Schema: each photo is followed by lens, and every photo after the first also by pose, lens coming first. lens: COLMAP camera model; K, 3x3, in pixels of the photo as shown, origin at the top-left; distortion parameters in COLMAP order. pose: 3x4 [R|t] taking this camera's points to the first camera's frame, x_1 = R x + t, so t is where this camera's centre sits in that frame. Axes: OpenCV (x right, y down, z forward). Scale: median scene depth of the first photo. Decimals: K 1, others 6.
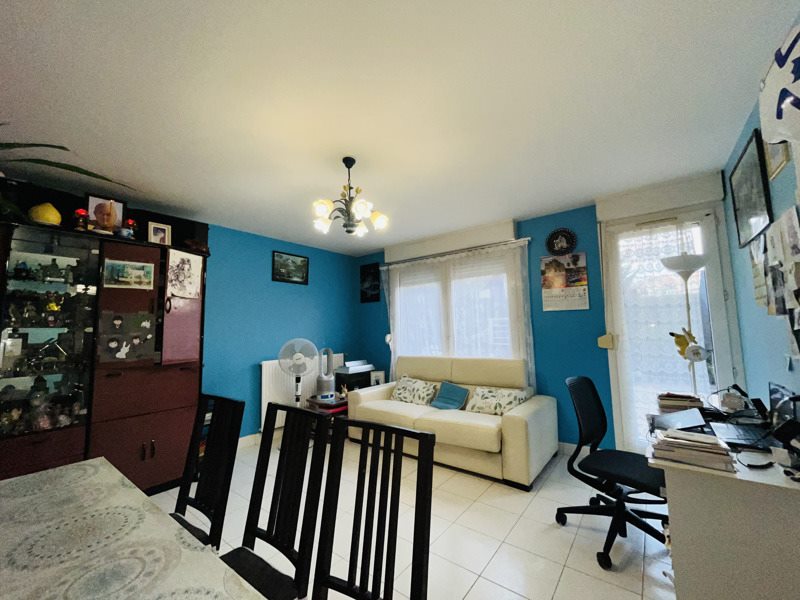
lens RADIAL K [[325.3, 0, 400.0], [0, 325.3, 300.0], [0, 0, 1]] dist [-0.003363, -0.000268]
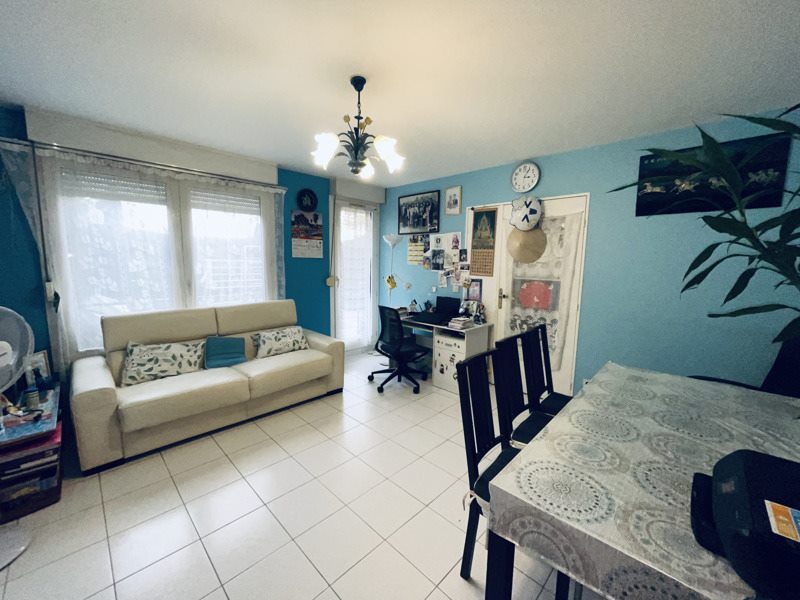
lens RADIAL K [[325.3, 0, 400.0], [0, 325.3, 300.0], [0, 0, 1]] dist [-0.003363, -0.000268]
pose [[0.099655, -0.085100, 0.991376, -0.688198], [-0.095693, 0.990898, 0.094678, 0.039148], [-0.990410, -0.104303, 0.090604, 0.512876]]
